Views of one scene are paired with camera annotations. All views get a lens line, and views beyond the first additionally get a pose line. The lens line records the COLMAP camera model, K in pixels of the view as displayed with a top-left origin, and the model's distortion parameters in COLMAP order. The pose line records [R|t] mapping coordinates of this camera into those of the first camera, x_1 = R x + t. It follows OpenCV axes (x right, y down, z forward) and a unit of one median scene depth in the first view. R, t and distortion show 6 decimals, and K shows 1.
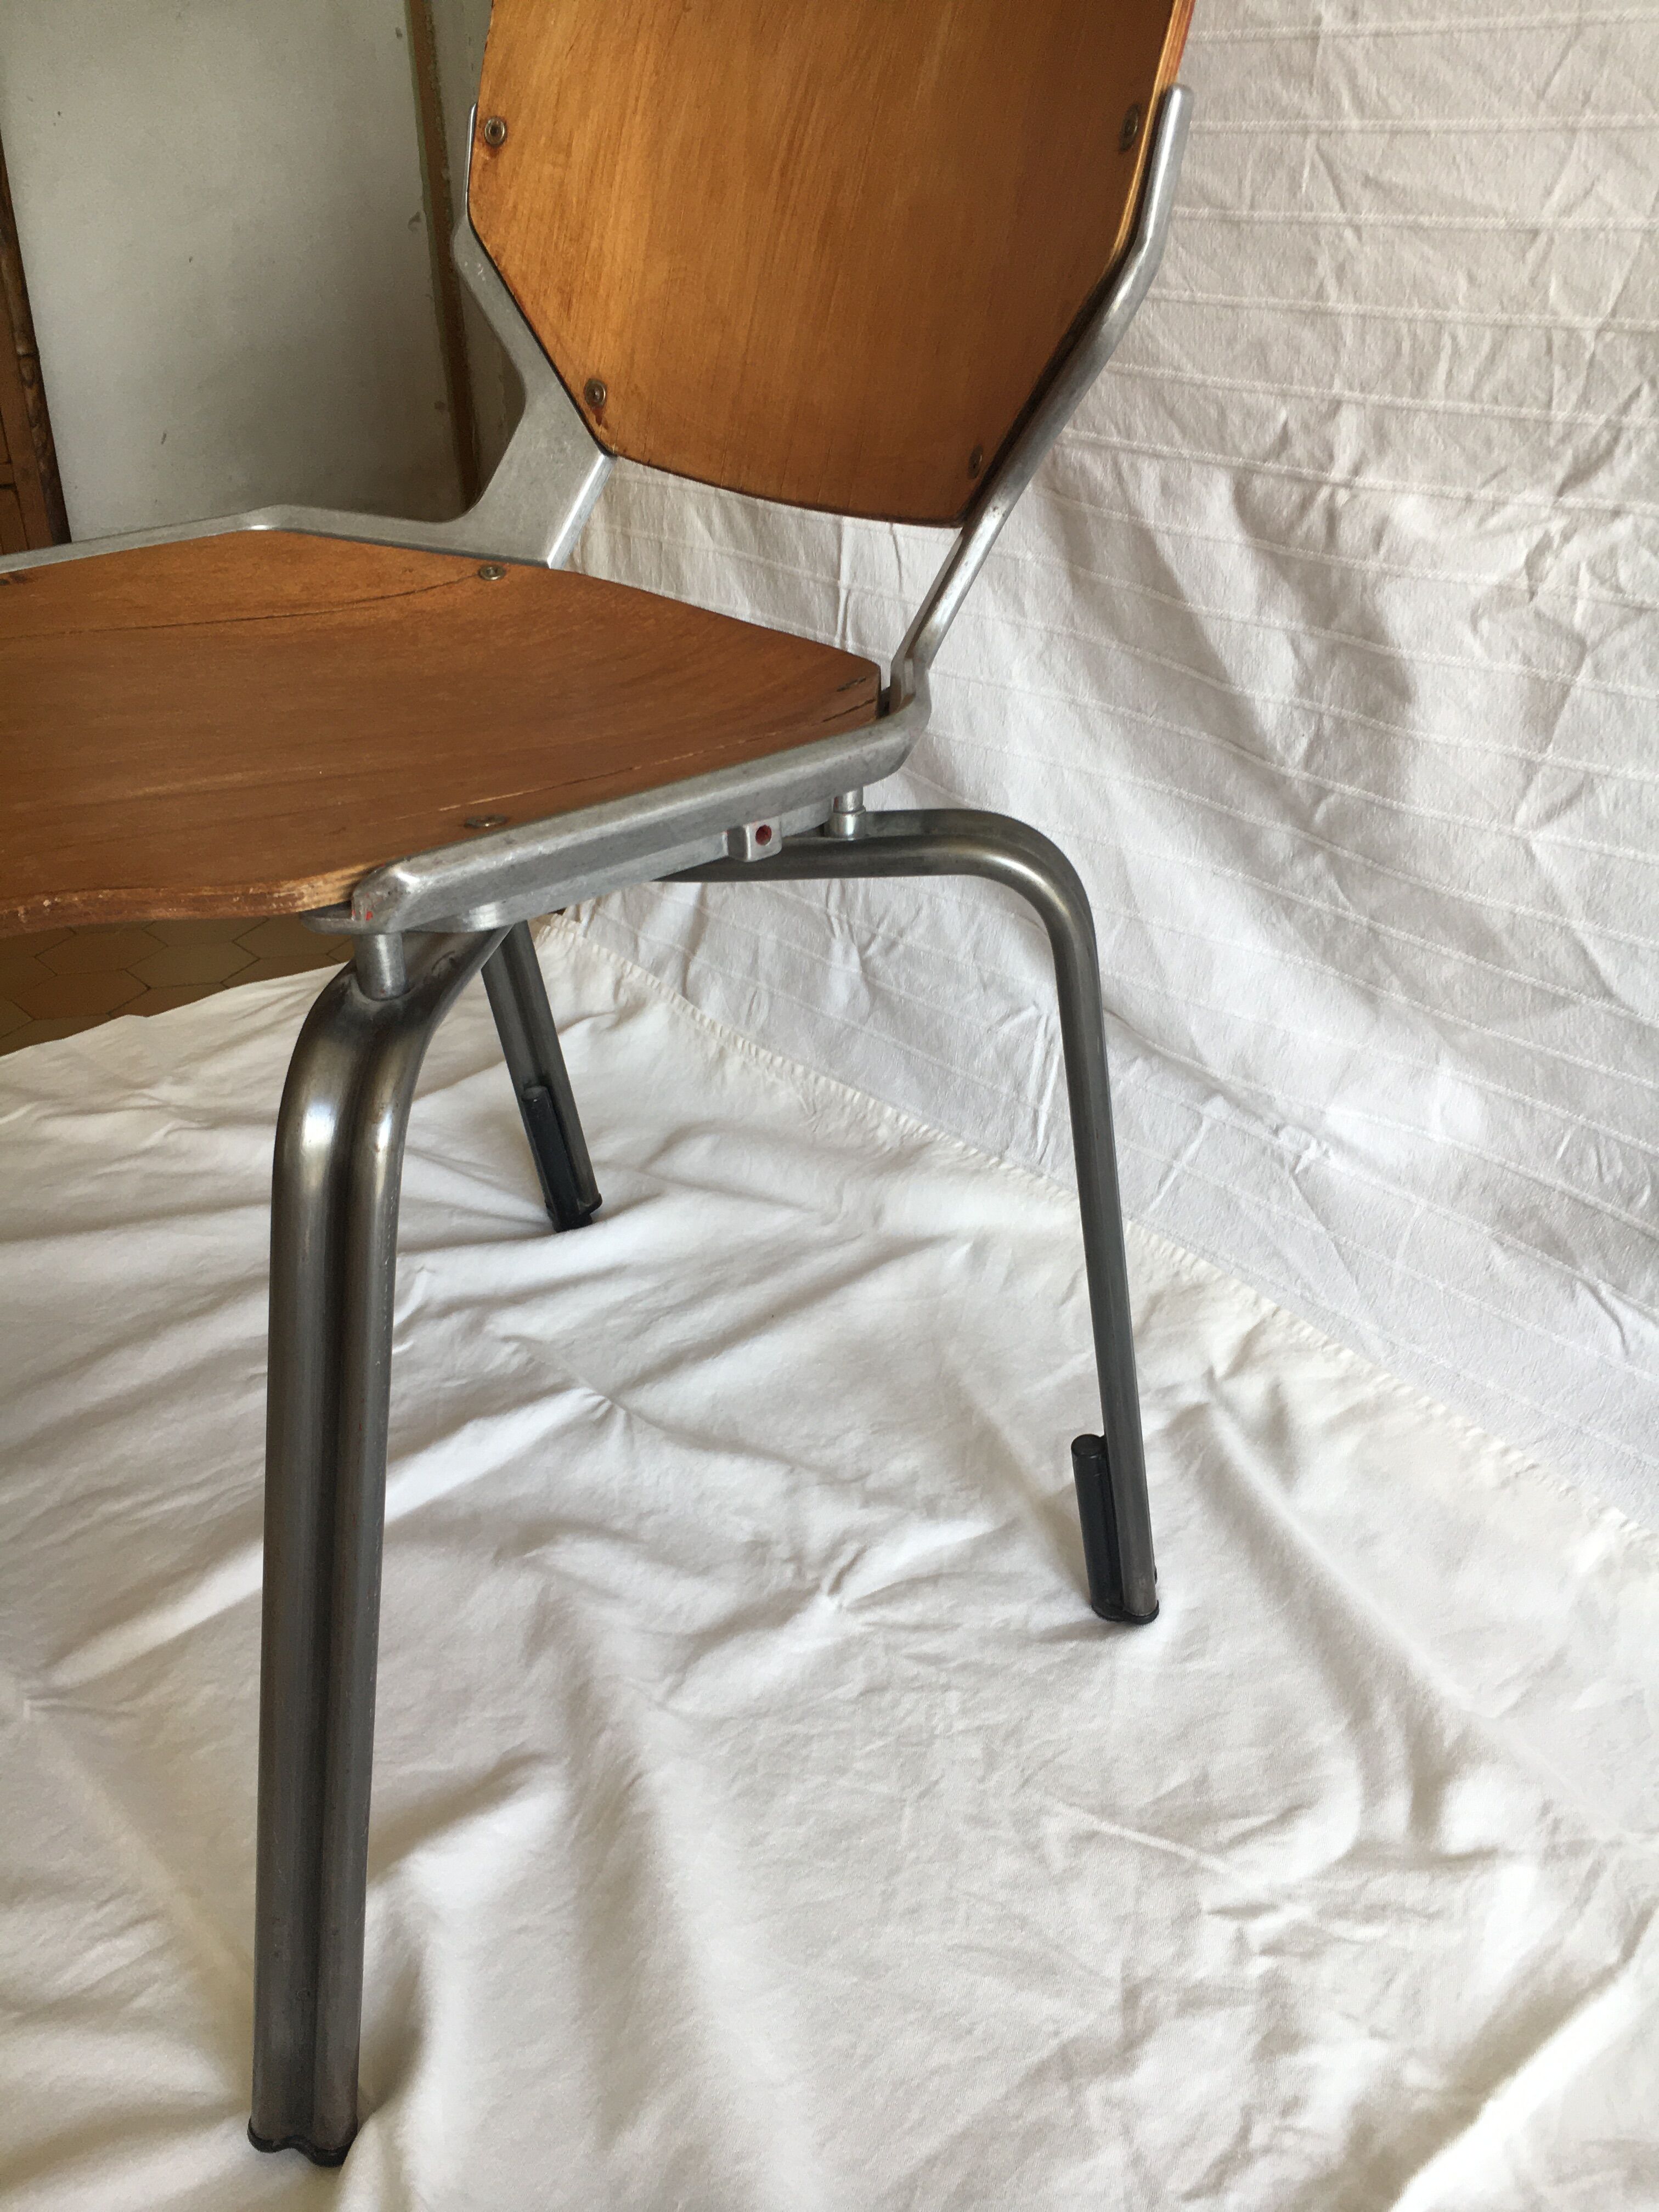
lens RADIAL K [[1886.7, 0, 829.5], [0, 1886.7, 1106.0], [0, 0, 1]] dist [0.081973, -0.082827]
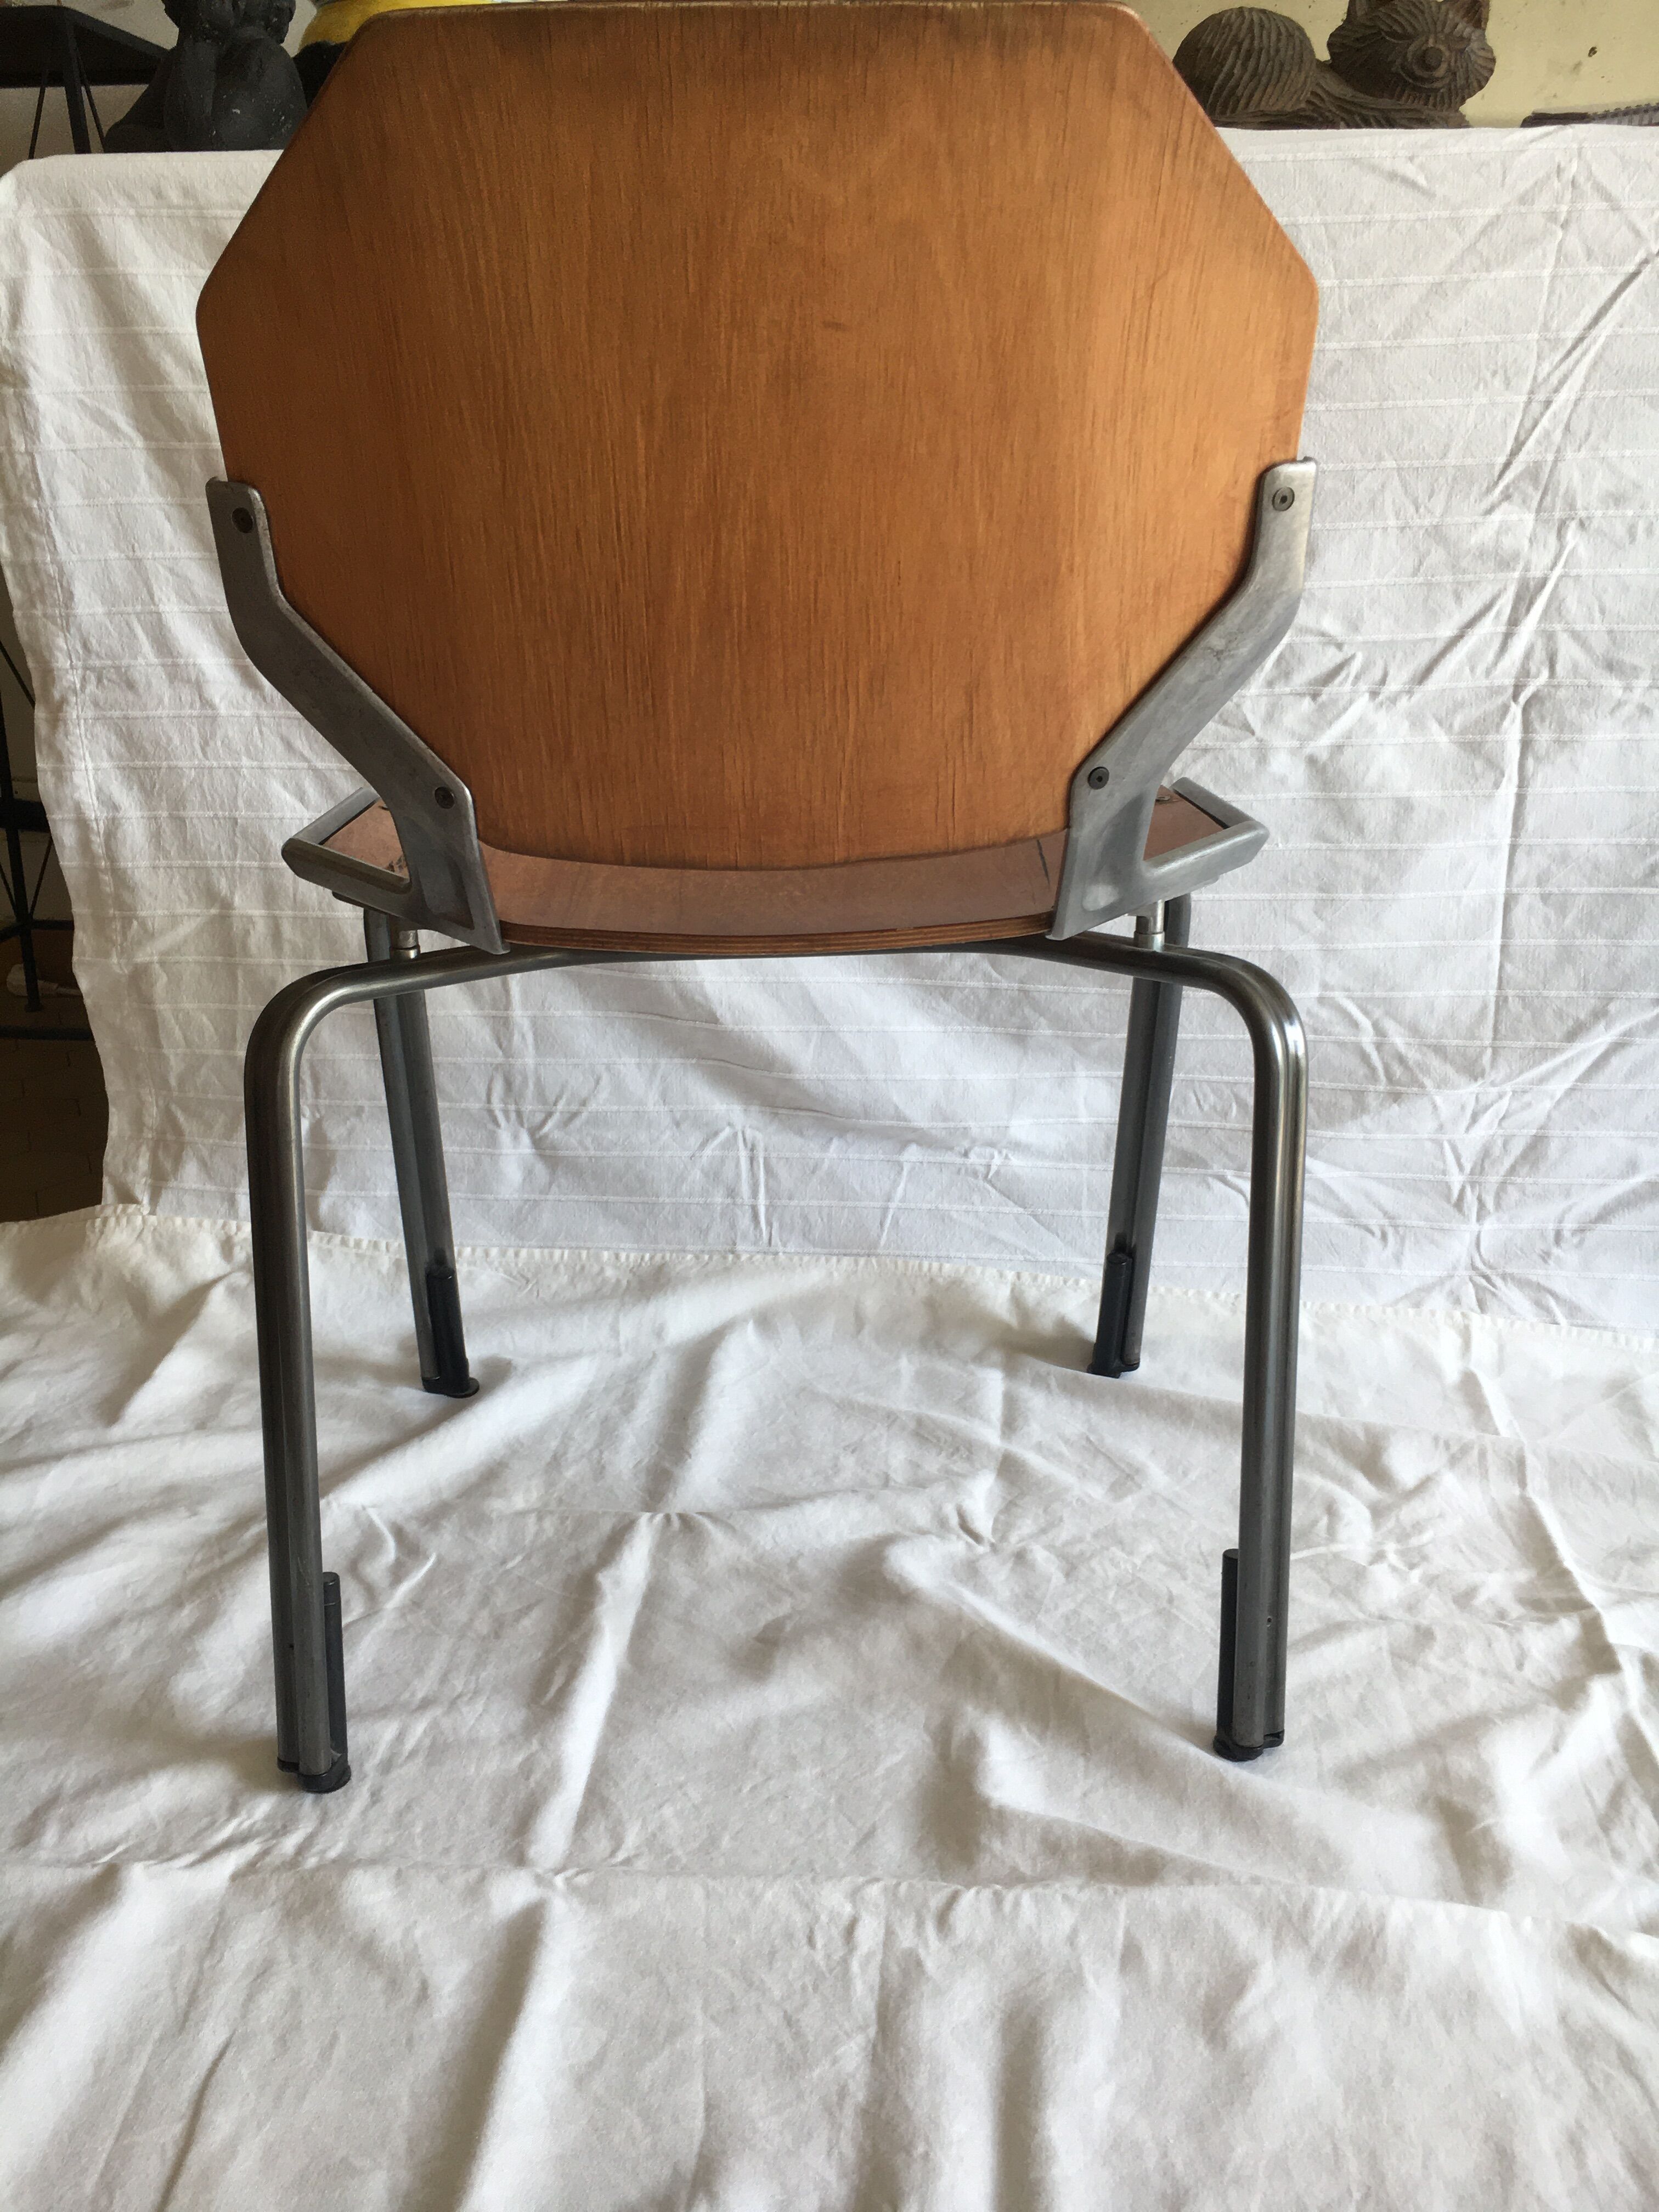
lens RADIAL K [[1886.7, 0, 829.5], [0, 1886.7, 1106.0], [0, 0, 1]] dist [0.081973, -0.082827]
pose [[0.722259, -0.222533, 0.654845, -0.724736], [0.305295, 0.952167, -0.013152, -0.032154], [-0.620595, 0.209420, 0.755649, 0.017502]]
